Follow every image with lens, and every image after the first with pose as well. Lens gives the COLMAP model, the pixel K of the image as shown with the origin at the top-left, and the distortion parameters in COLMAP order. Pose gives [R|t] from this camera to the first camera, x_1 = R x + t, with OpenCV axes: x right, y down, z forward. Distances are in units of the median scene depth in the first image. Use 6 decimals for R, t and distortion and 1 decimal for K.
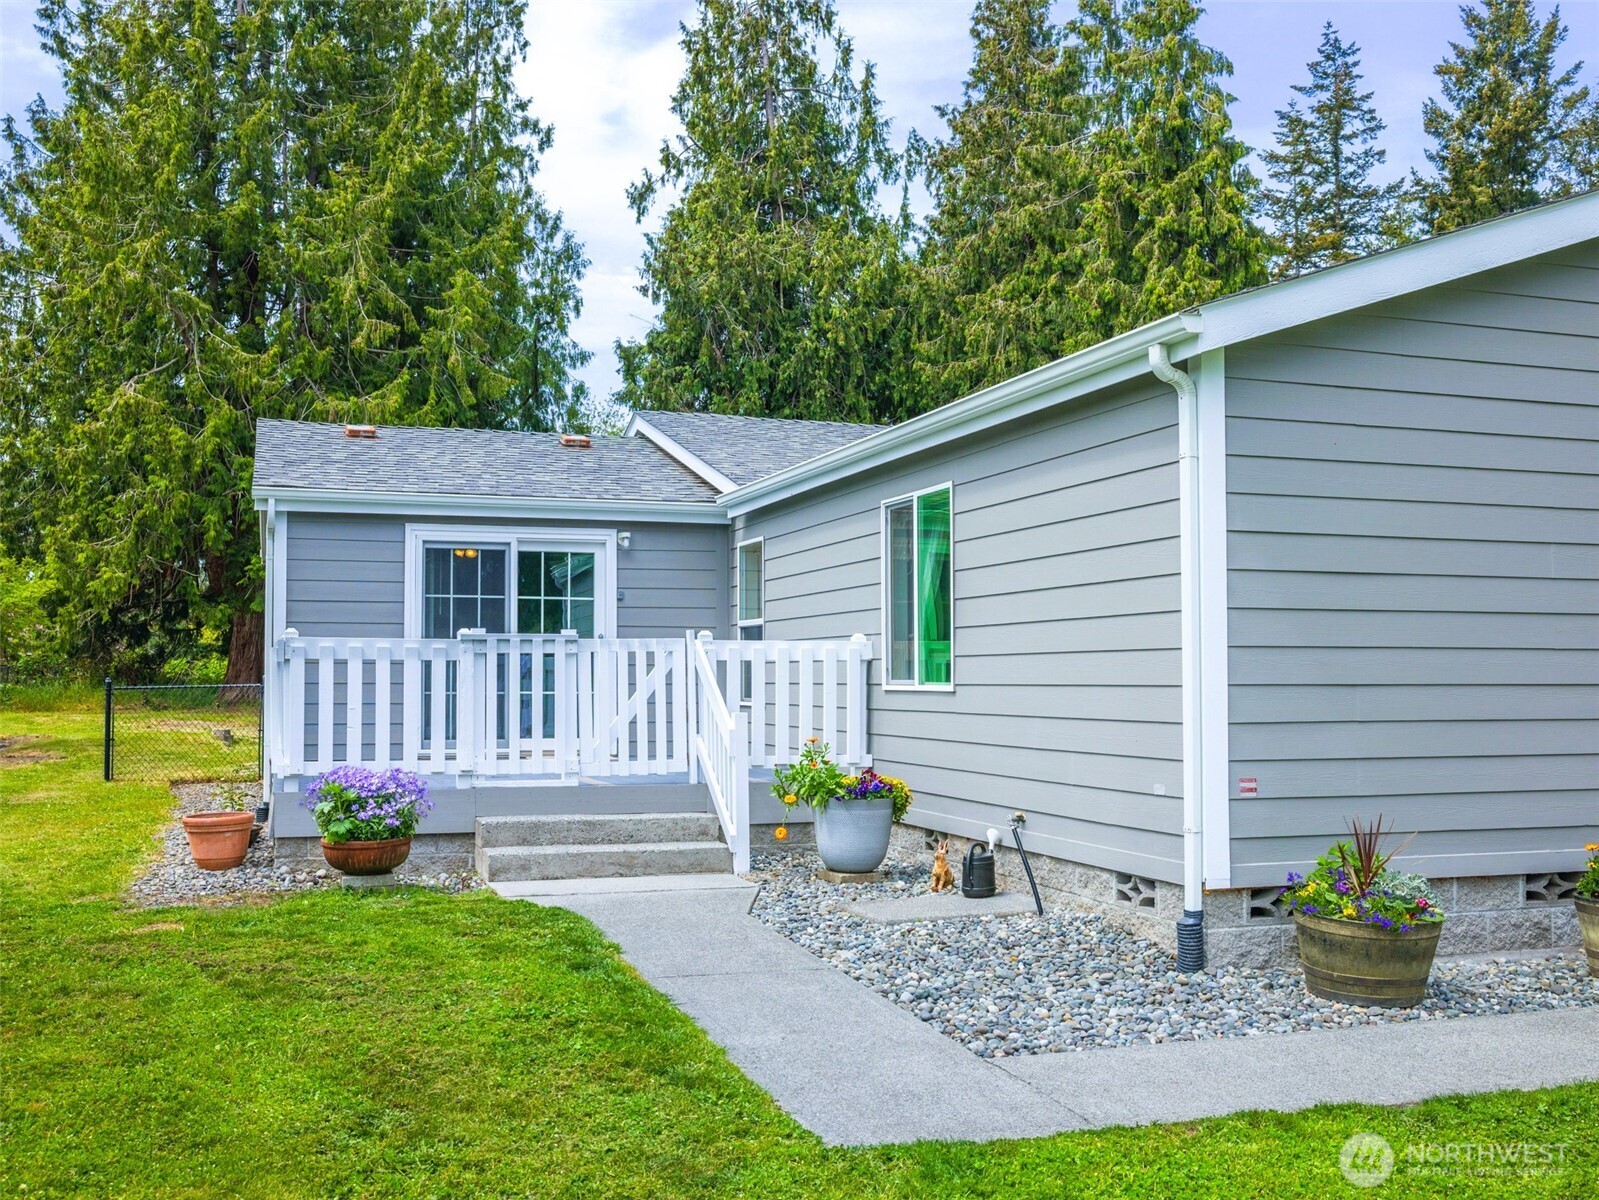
lens RADIAL K [[1479.6, 0, 797.0], [0, 1479.6, 627.9], [0, 0, 1]] dist [-0.031542, 0.060857]
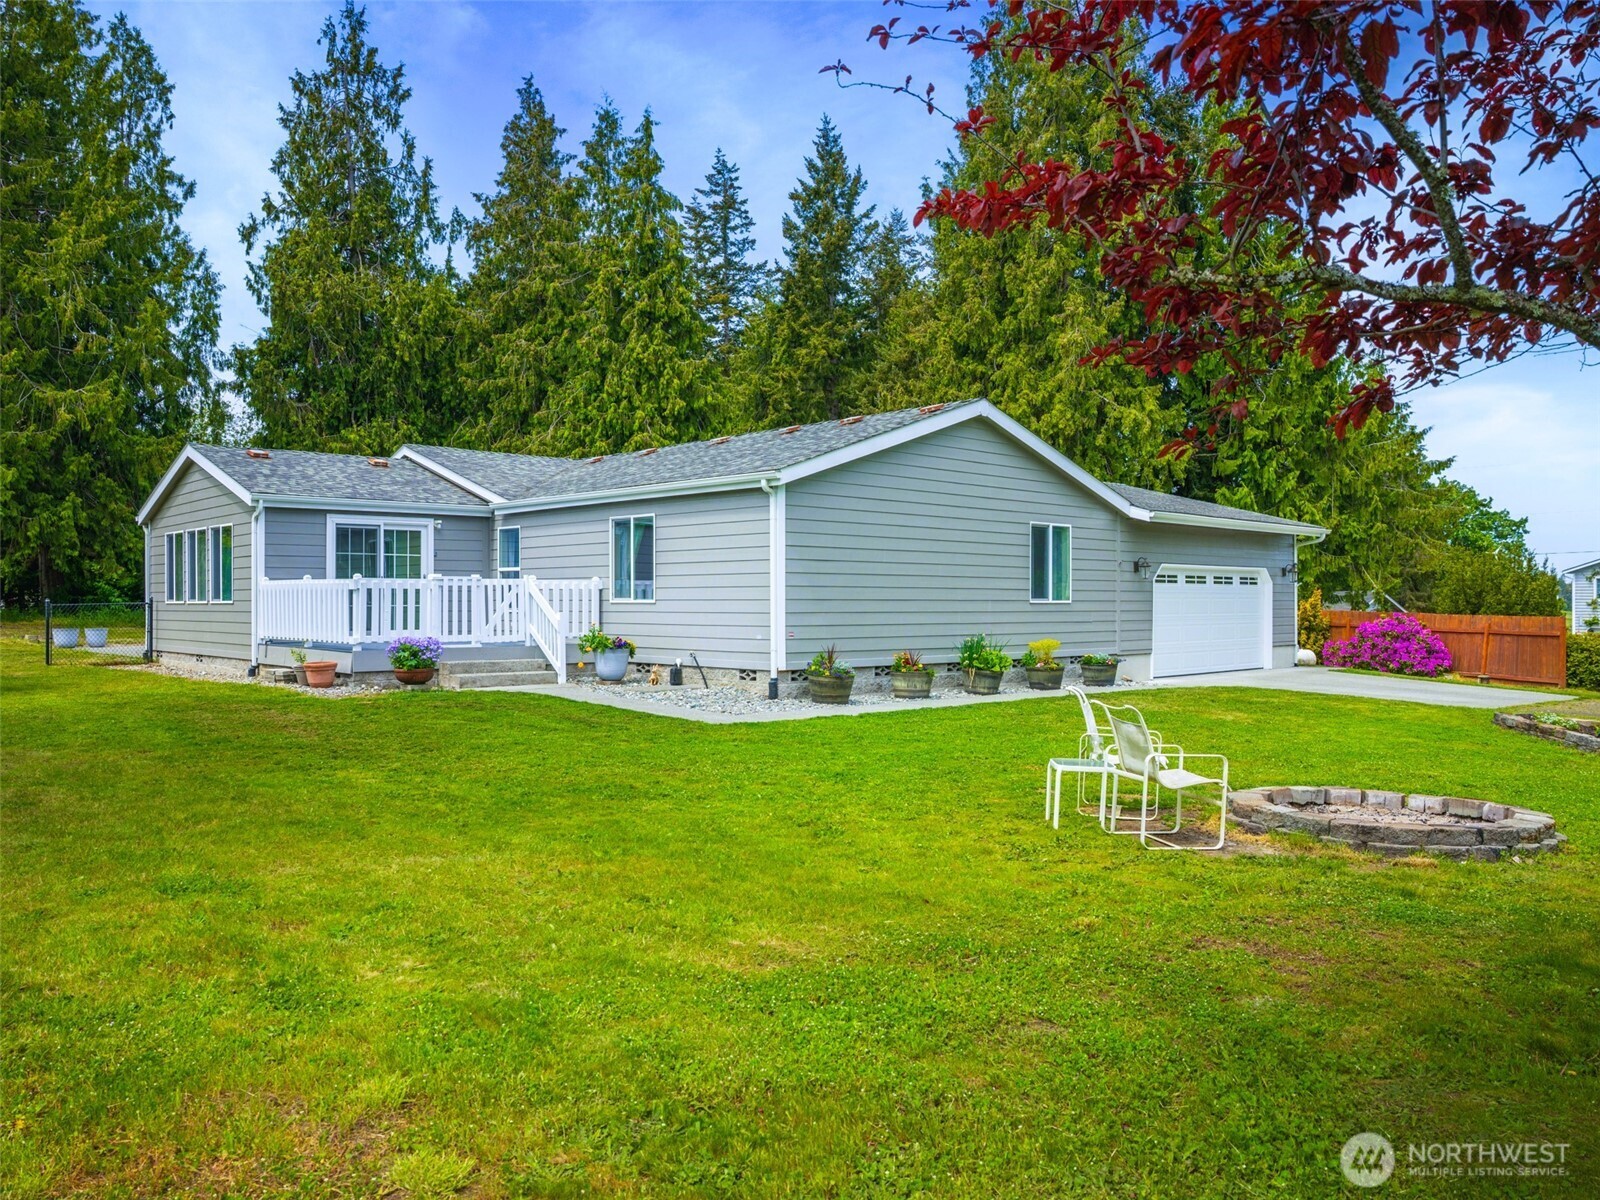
lens RADIAL K [[1136.5, 0, 800.0], [0, 1136.5, 600.0], [0, 0, 1]] dist [-0.001365, -0.001150]
pose [[0.908586, -0.000584, 0.417698, -0.095434], [-0.013428, 0.999441, 0.030607, -0.004379], [-0.417483, -0.033418, 0.908070, -0.159822]]
